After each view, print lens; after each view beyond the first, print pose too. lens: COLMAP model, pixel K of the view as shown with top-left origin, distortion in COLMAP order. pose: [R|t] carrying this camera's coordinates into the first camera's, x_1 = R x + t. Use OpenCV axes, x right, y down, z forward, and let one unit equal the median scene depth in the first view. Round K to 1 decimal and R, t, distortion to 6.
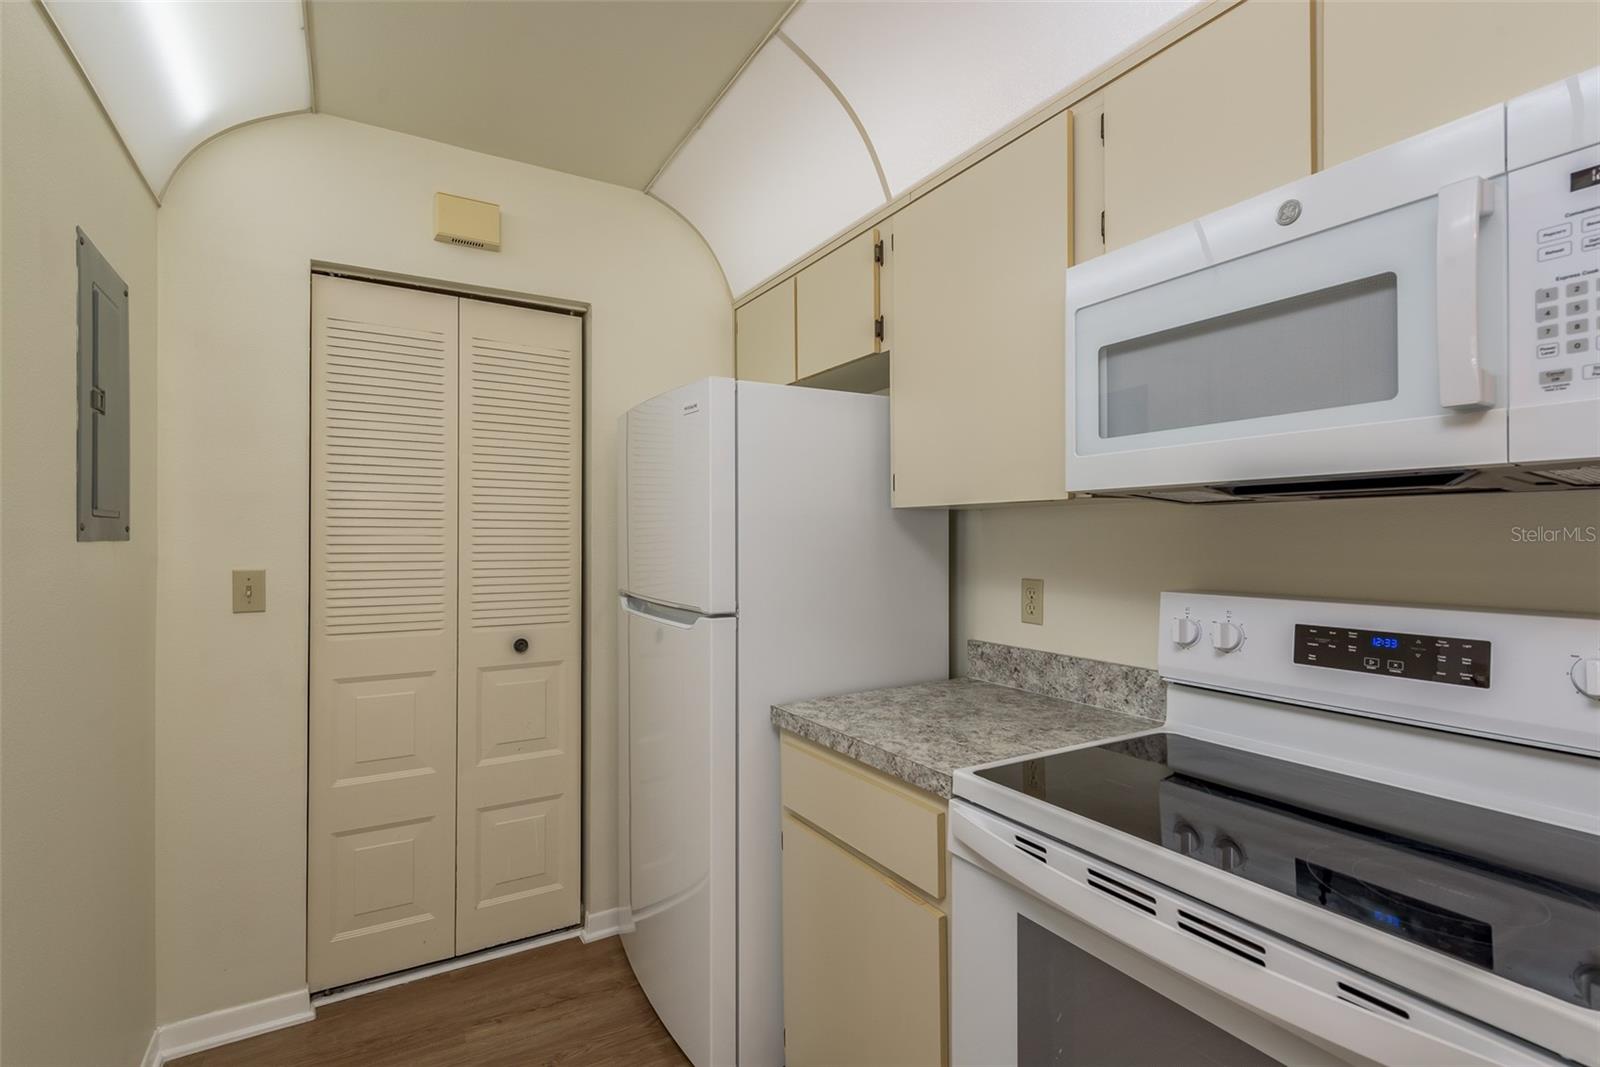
lens RADIAL K [[753.2, 0, 793.8], [0, 753.2, 533.7], [0, 0, 1]] dist [0.017081, -0.006651]
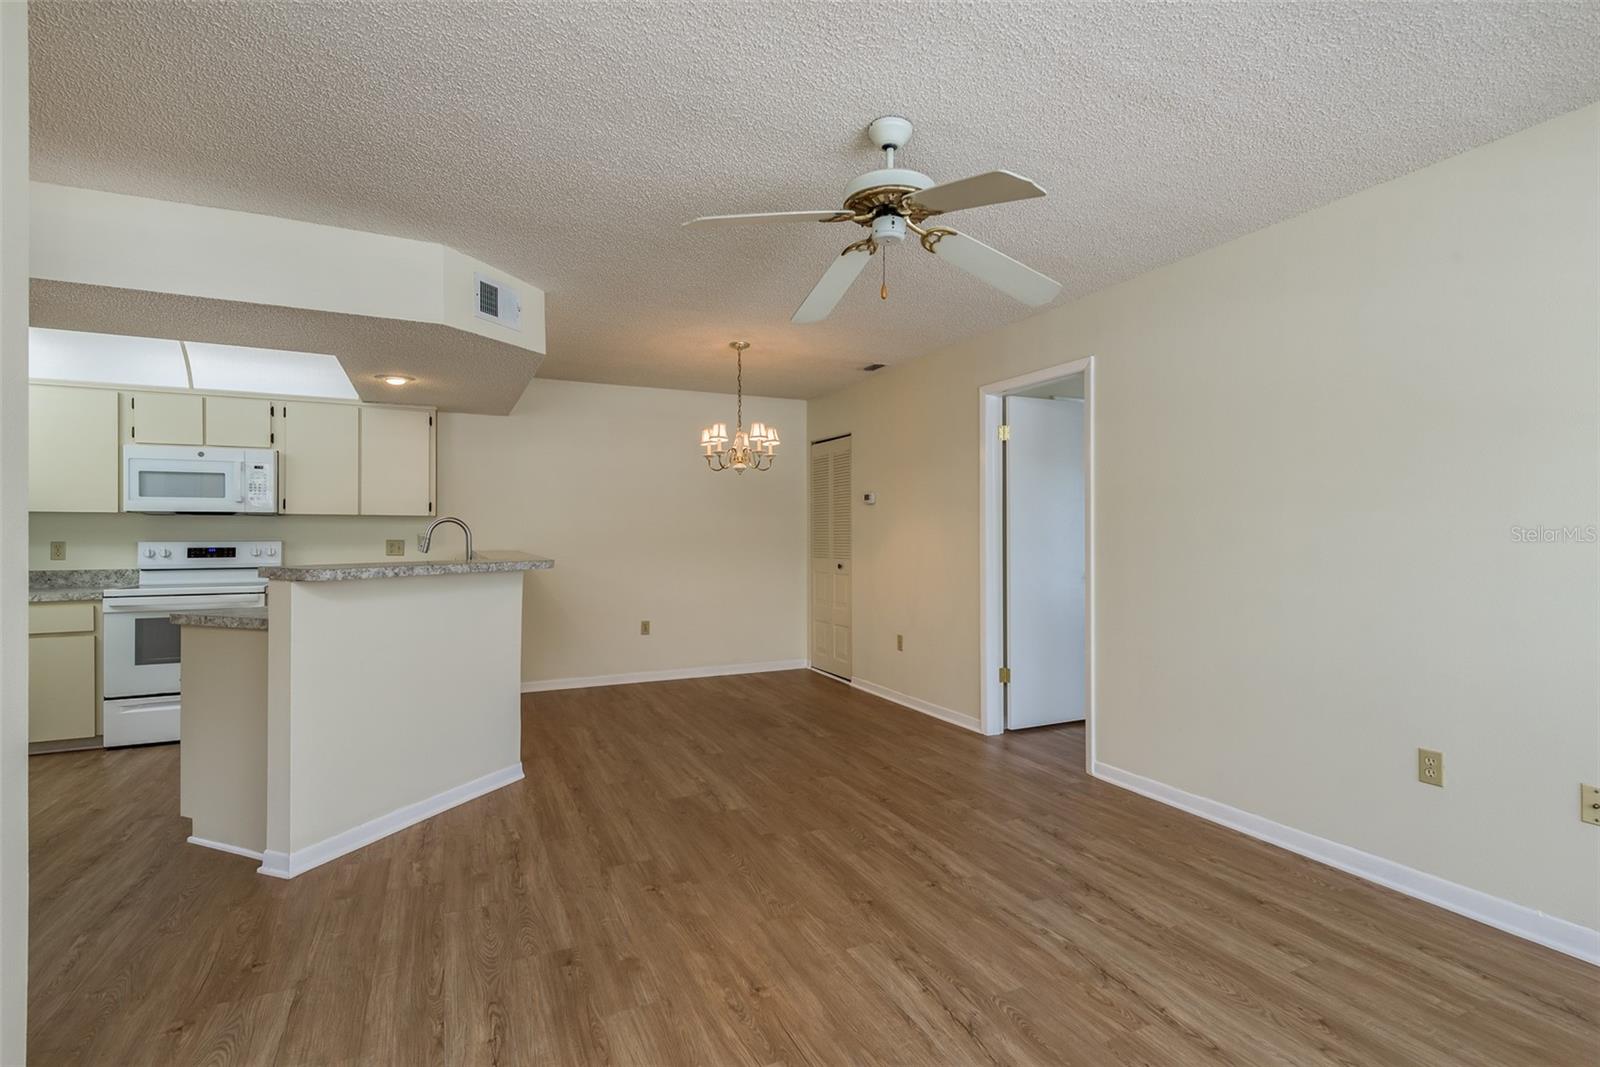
lens RADIAL K [[753.2, 0, 795.4], [0, 753.2, 533.8], [0, 0, 1]] dist [0.017081, -0.006651]
pose [[0.092531, 0.002835, 0.995706, -2.478959], [-0.004102, 0.999989, -0.002466, 0.039662], [-0.995701, -0.003856, 0.092542, -2.078554]]
